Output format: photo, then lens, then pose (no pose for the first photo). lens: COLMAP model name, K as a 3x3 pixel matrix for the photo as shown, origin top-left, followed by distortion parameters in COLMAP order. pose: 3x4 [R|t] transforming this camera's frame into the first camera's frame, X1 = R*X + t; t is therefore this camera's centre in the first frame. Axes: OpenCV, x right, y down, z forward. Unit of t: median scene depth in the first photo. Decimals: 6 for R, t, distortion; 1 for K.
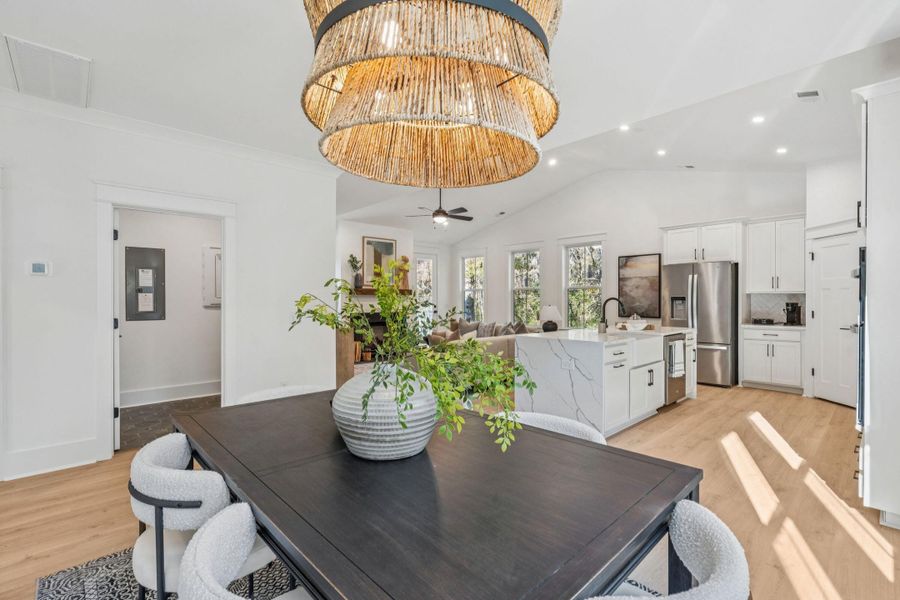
lens RADIAL K [[408.3, 0, 447.2], [0, 408.3, 299.7], [0, 0, 1]] dist [-0.002980, 0.002586]
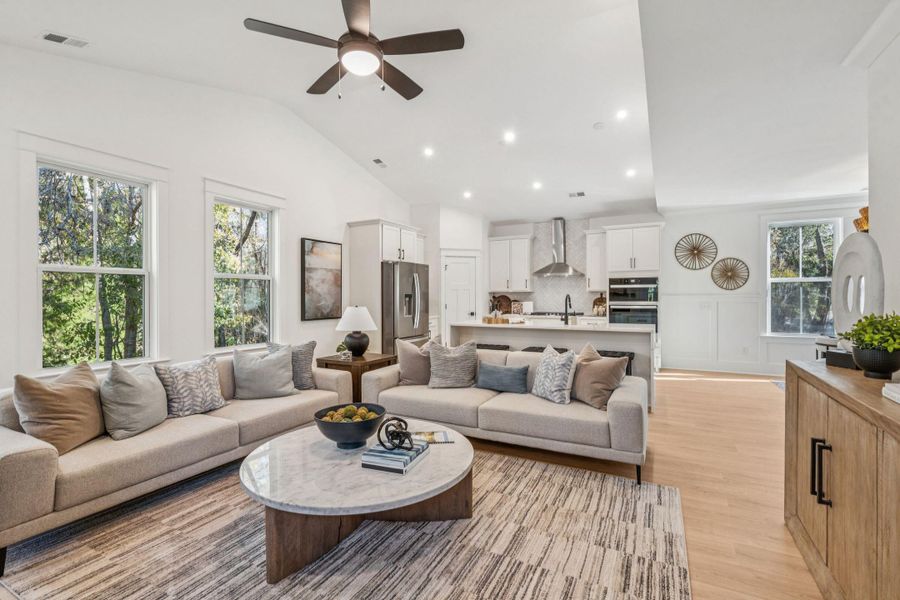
lens RADIAL K [[408.3, 0, 449.5], [0, 408.3, 297.6], [0, 0, 1]] dist [-0.002980, 0.002586]
pose [[-0.331955, -0.000212, 0.943295, -0.354842], [0.006065, 0.999979, 0.002358, 0.000312], [-0.943276, 0.006504, -0.331947, 1.009094]]
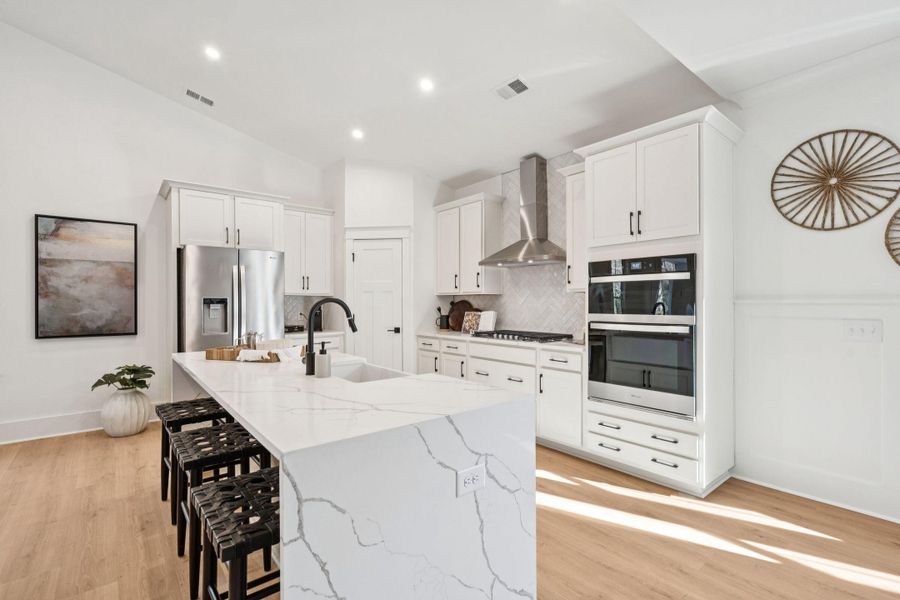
lens RADIAL K [[408.3, 0, 450.2], [0, 408.3, 302.9], [0, 0, 1]] dist [-0.002980, 0.002586]
pose [[0.060267, 0.000442, 0.998182, -0.033488], [0.004841, 0.999988, -0.000735, 0.001965], [-0.998171, 0.004877, 0.060264, 0.486232]]
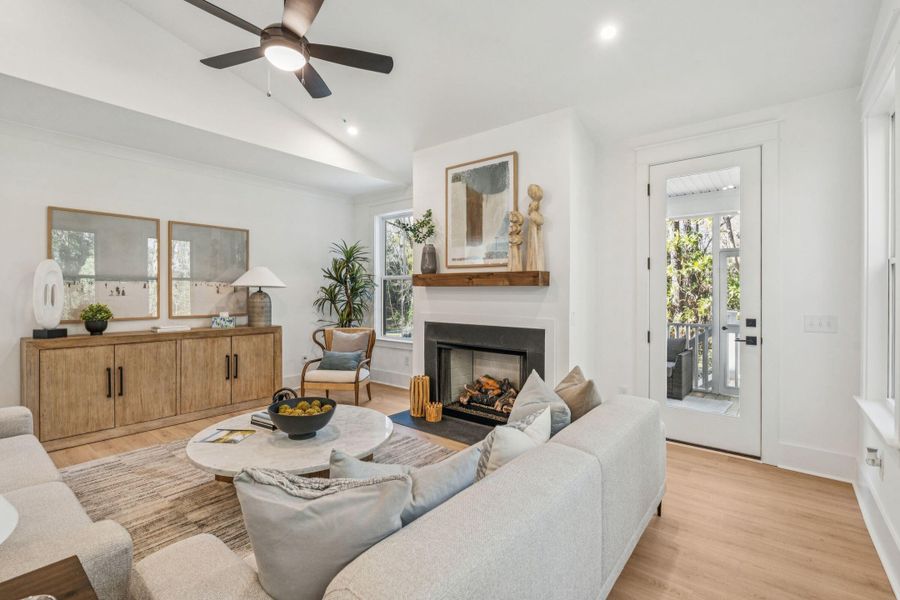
lens RADIAL K [[408.3, 0, 450.6], [0, 408.3, 293.4], [0, 0, 1]] dist [-0.002980, 0.002586]
pose [[0.145406, 0.005561, -0.989356, 0.321064], [-0.007455, 0.999962, 0.004525, -0.006509], [0.989344, 0.006718, 0.145442, 1.047982]]
